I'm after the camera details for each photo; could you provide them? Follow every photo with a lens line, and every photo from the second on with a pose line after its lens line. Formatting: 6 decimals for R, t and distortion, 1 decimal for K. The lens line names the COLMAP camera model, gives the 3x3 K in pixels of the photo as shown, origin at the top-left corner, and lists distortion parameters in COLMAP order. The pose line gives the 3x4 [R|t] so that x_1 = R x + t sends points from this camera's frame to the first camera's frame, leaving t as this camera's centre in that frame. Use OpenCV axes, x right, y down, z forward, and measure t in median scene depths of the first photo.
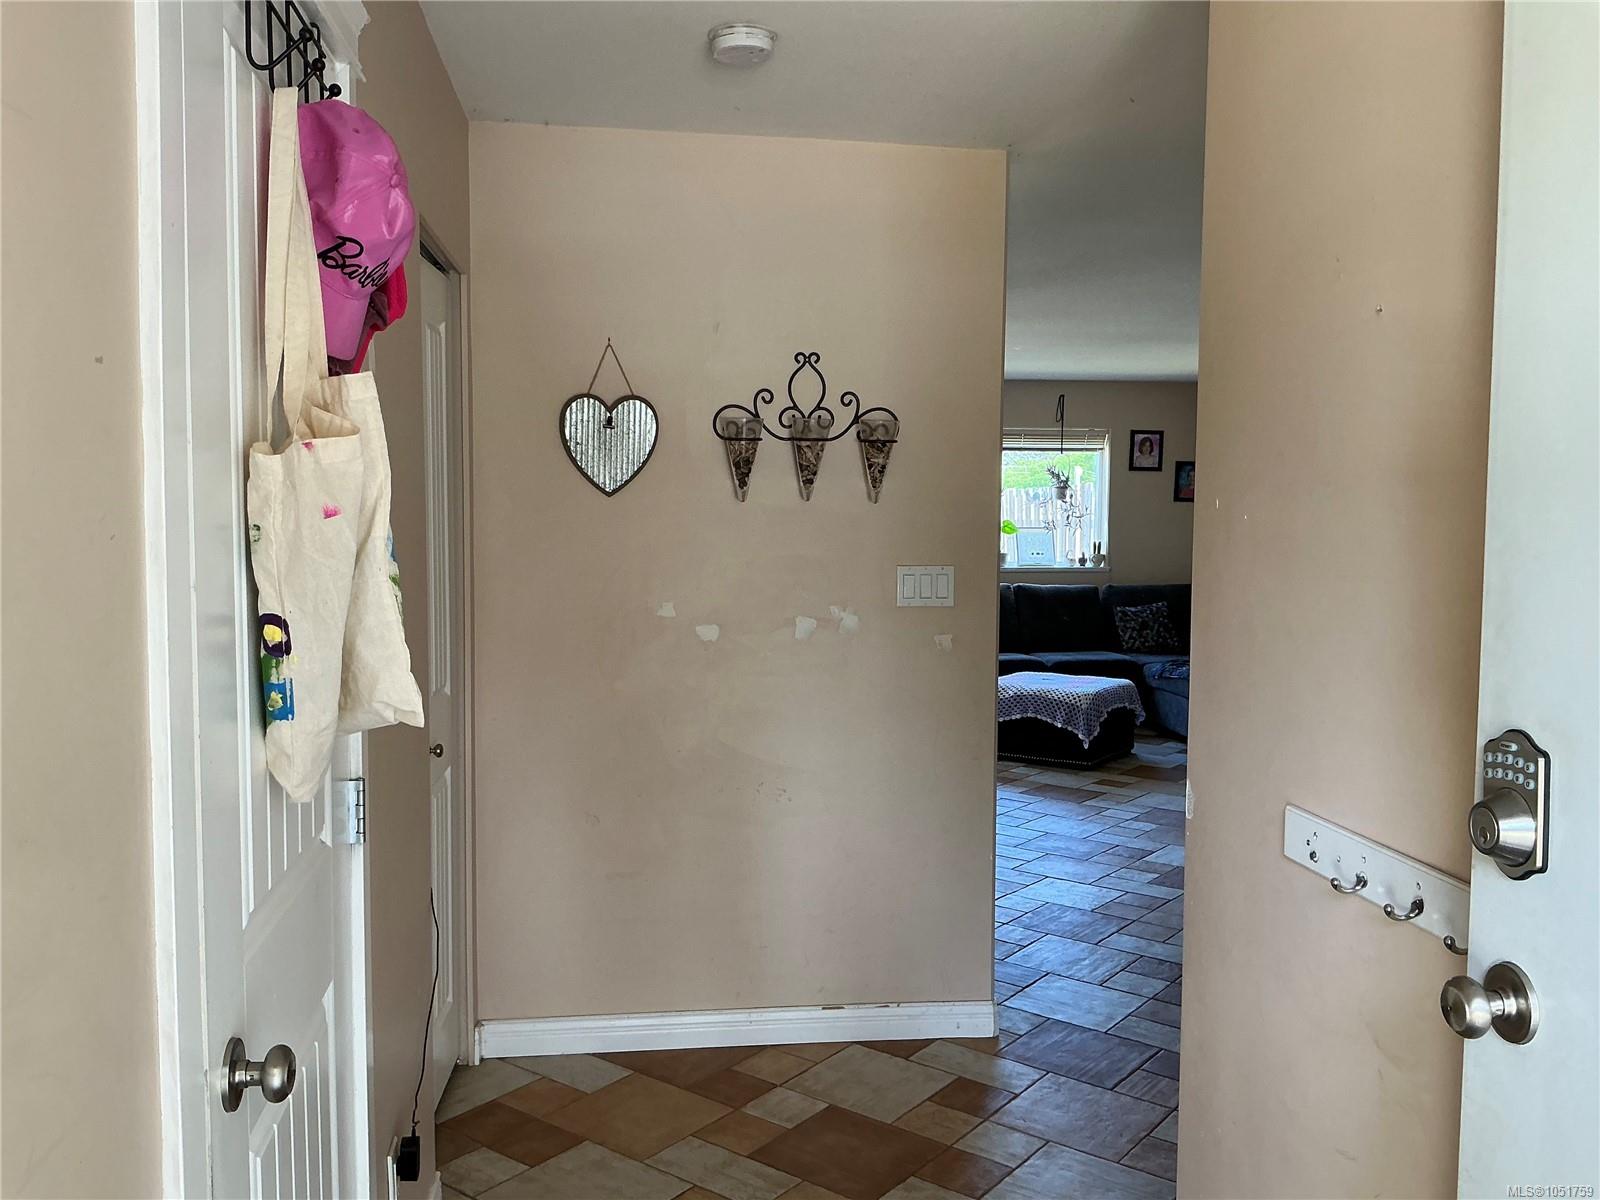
lens RADIAL K [[1340.7, 0, 787.6], [0, 1340.7, 593.6], [0, 0, 1]] dist [0.054199, -0.028642]
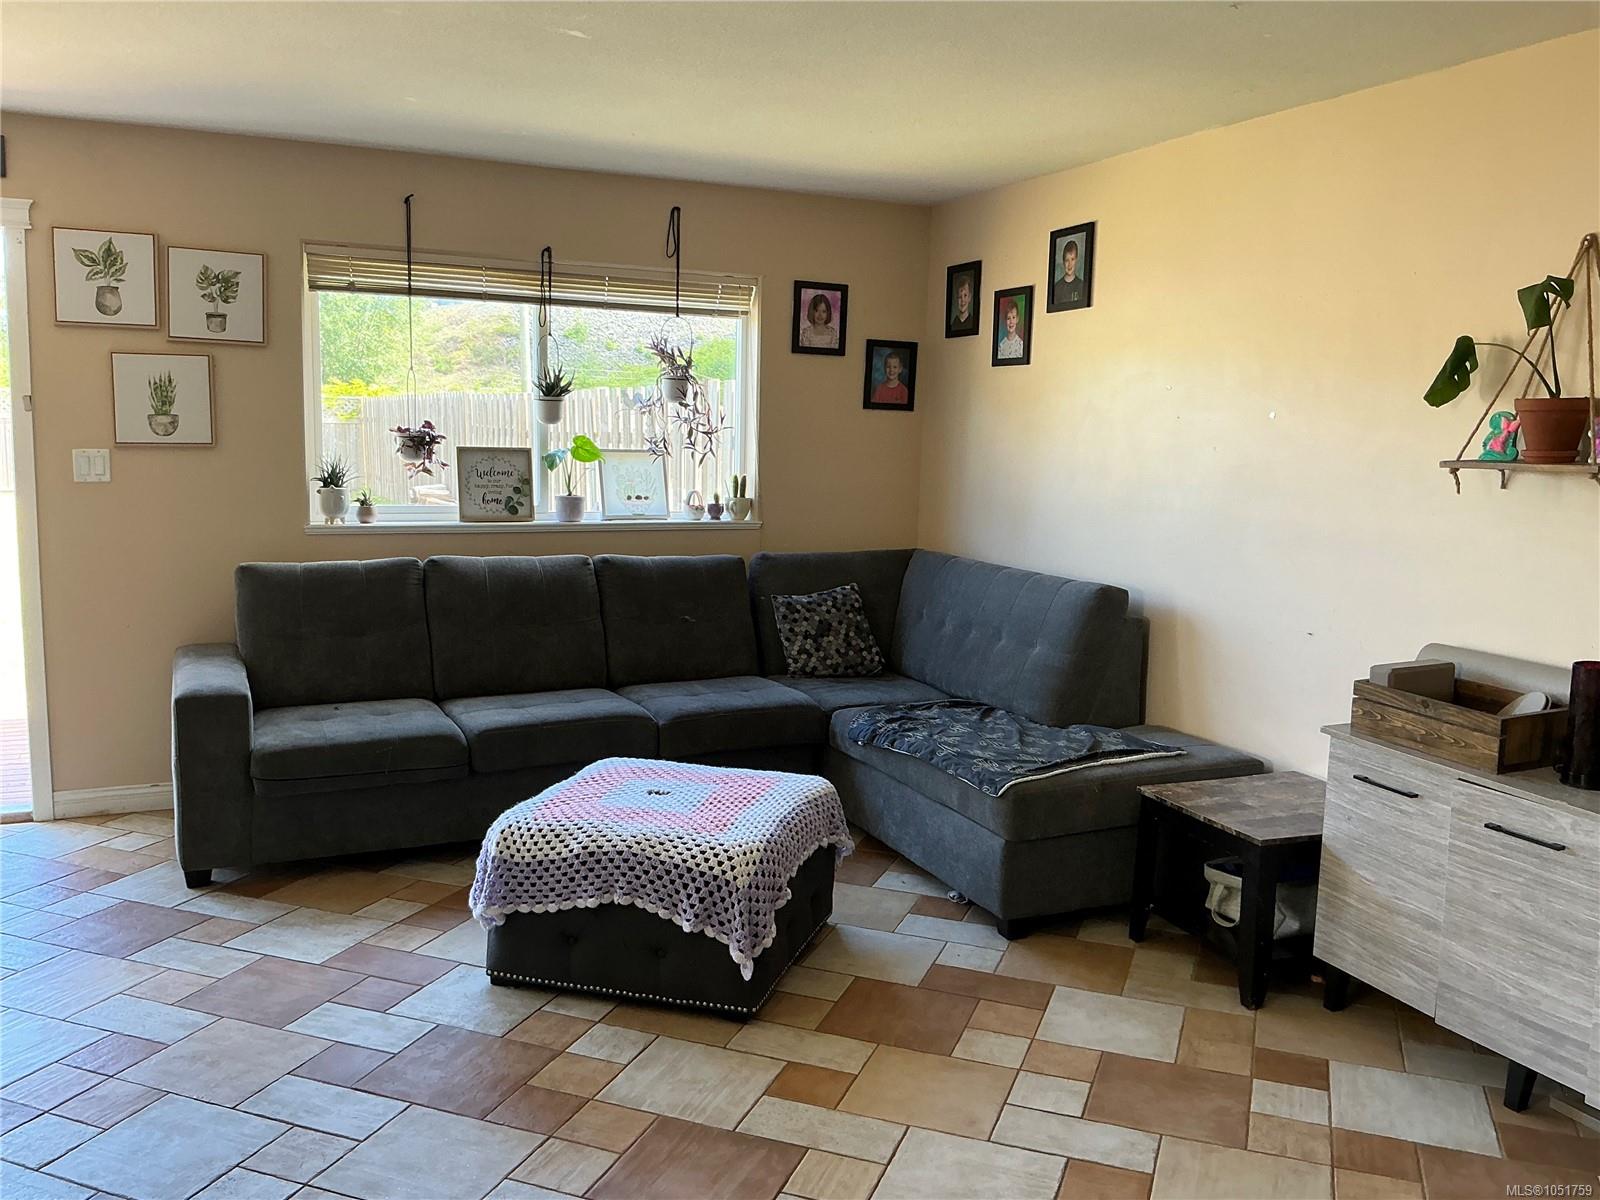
lens RADIAL K [[1340.7, 0, 792.4], [0, 1340.7, 605.2], [0, 0, 1]] dist [0.054199, -0.028642]
pose [[0.957367, -0.024176, 0.287861, 0.086197], [0.002051, 0.997036, 0.076915, -0.028002], [-0.288867, -0.073045, 0.954579, 0.446129]]
